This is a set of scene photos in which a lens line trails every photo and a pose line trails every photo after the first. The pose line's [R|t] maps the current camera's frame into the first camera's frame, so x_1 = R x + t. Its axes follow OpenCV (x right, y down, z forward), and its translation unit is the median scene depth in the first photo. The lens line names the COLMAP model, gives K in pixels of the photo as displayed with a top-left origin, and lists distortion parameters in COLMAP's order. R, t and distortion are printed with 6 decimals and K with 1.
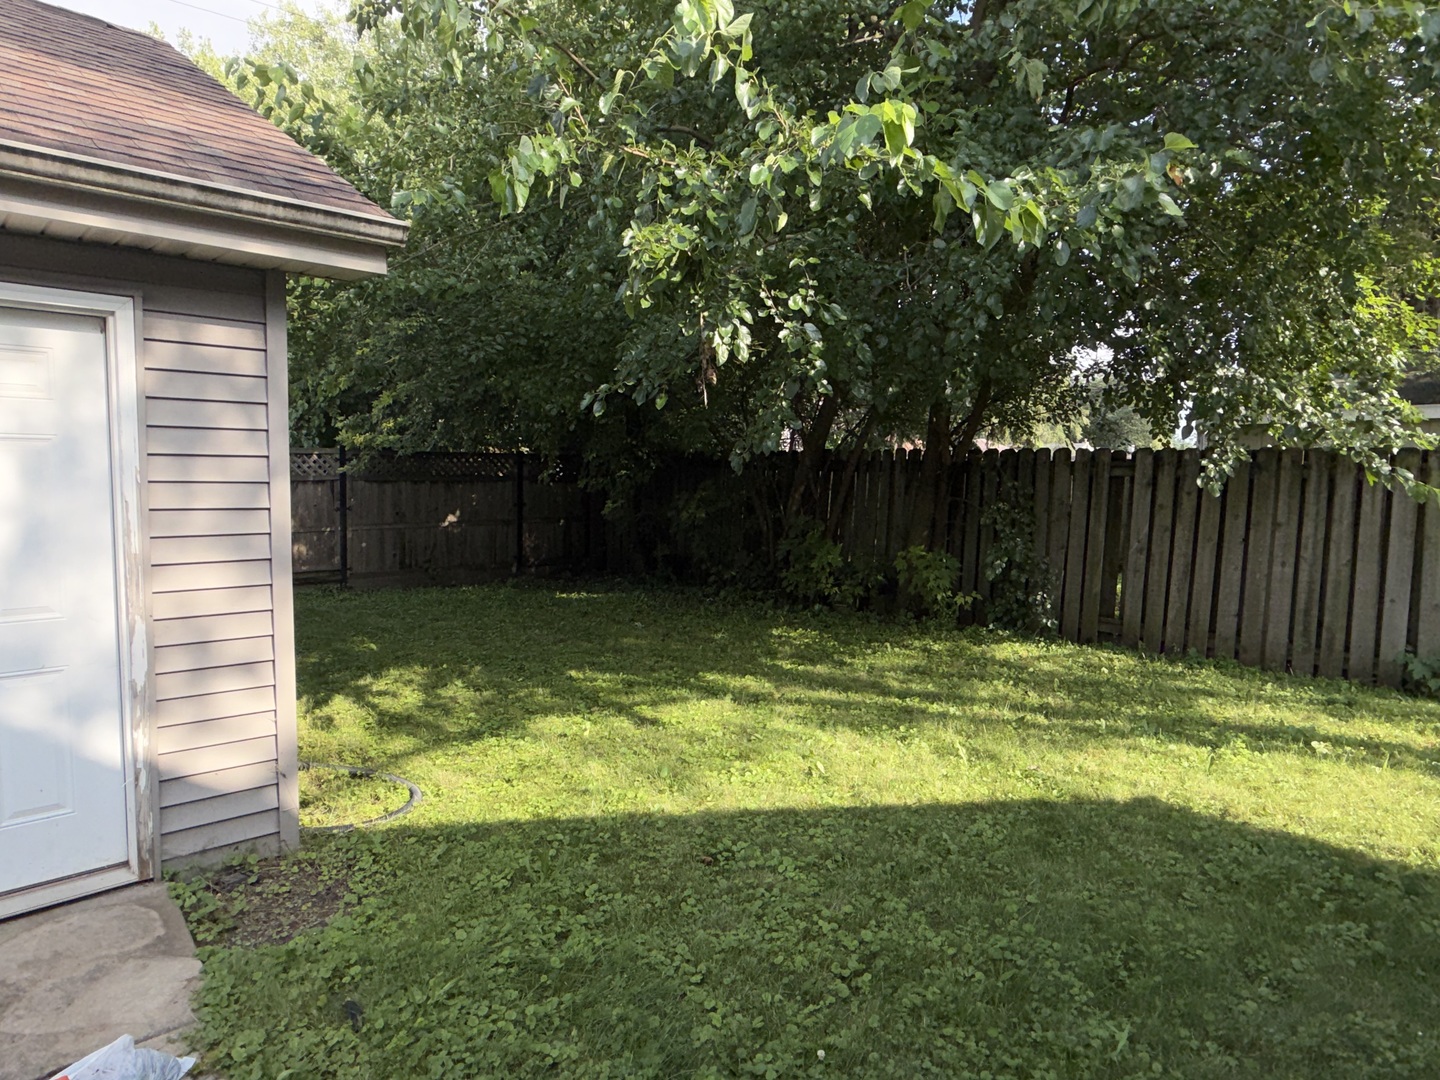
lens RADIAL K [[886.2, 0, 718.5], [0, 886.2, 549.4], [0, 0, 1]] dist [0.001355, 0.002833]
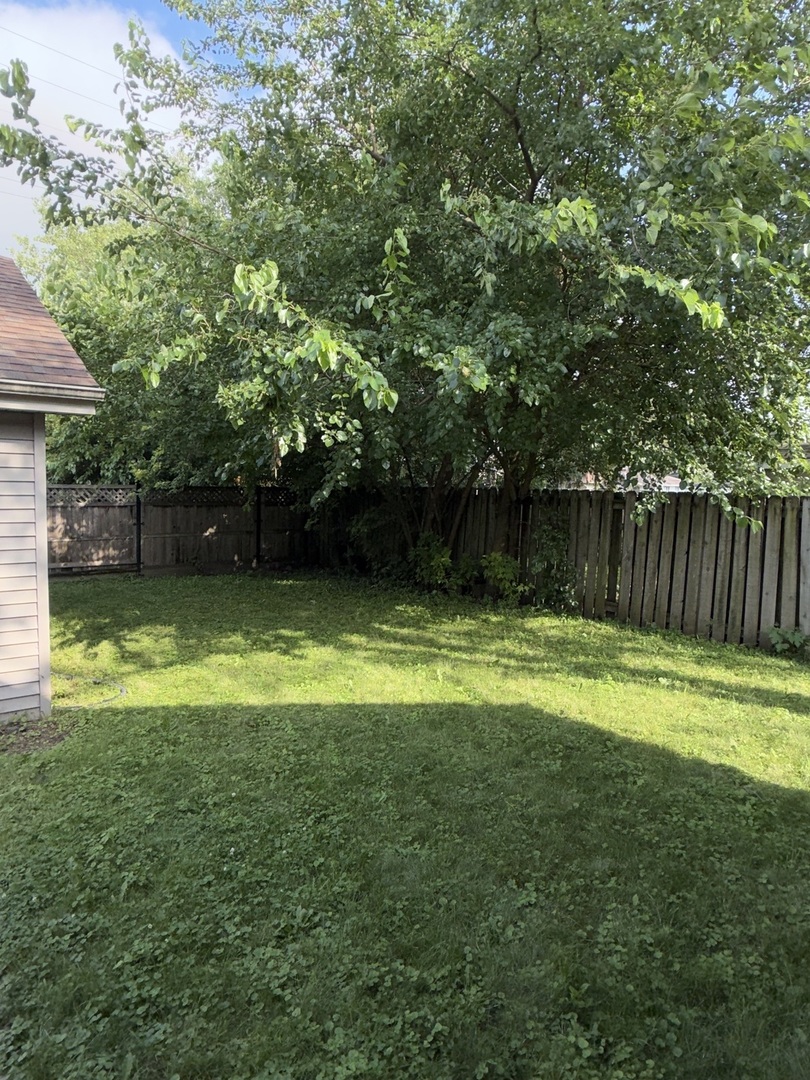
lens RADIAL K [[664.6, 0, 403.5], [0, 664.6, 537.5], [0, 0, 1]] dist [0.001355, 0.002833]
pose [[0.997271, 0.008536, -0.073331, 0.321453], [-0.009730, 0.999826, -0.015936, -0.021919], [0.073182, 0.016606, 0.997180, -0.306373]]
